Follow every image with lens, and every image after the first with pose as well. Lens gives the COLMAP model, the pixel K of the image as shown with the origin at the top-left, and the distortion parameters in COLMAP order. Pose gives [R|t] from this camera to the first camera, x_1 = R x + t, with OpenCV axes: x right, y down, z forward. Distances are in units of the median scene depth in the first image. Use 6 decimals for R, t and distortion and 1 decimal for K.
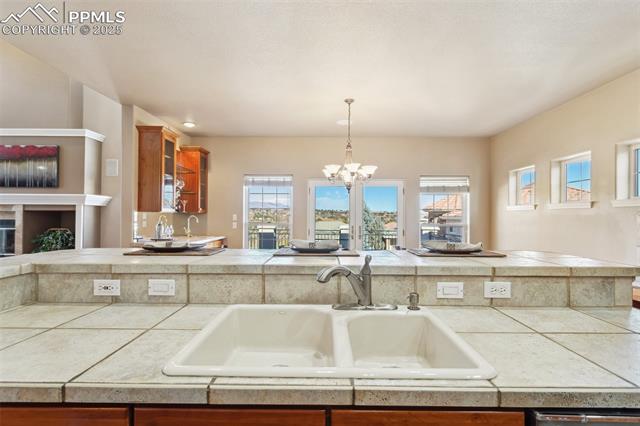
lens RADIAL K [[305.6, 0, 322.1], [0, 305.6, 213.0], [0, 0, 1]] dist [0.001688, 0.001021]
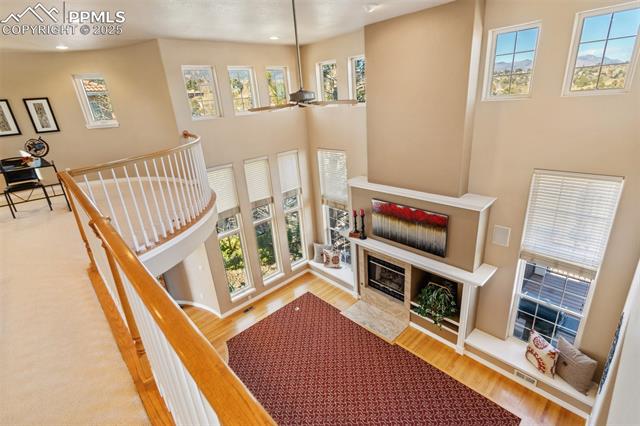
lens RADIAL K [[305.6, 0, 322.1], [0, 305.6, 213.0], [0, 0, 1]] dist [0.001688, 0.001021]
pose [[0.687129, 0.200545, -0.698309, -0.500981], [0.088604, 0.930844, 0.354512, -0.577208], [0.721112, -0.305468, 0.621841, 0.193526]]
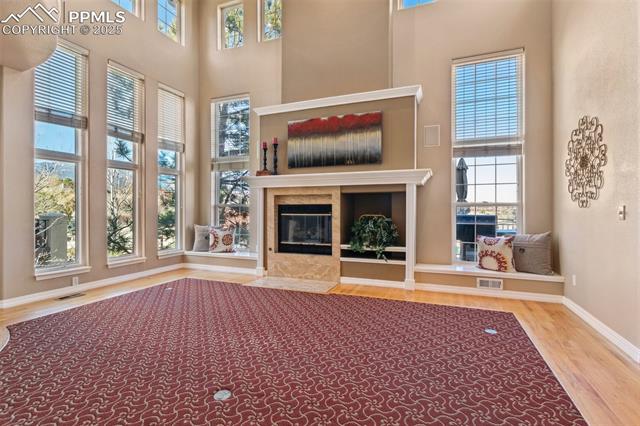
lens RADIAL K [[303.9, 0, 322.6], [0, 303.9, 207.8], [0, 0, 1]] dist [-0.001118, 0.000187]
pose [[0.932989, -0.007438, -0.359827, -0.727160], [0.010400, 0.999926, 0.006296, 0.026557], [0.359754, -0.009616, 0.932998, 0.201155]]
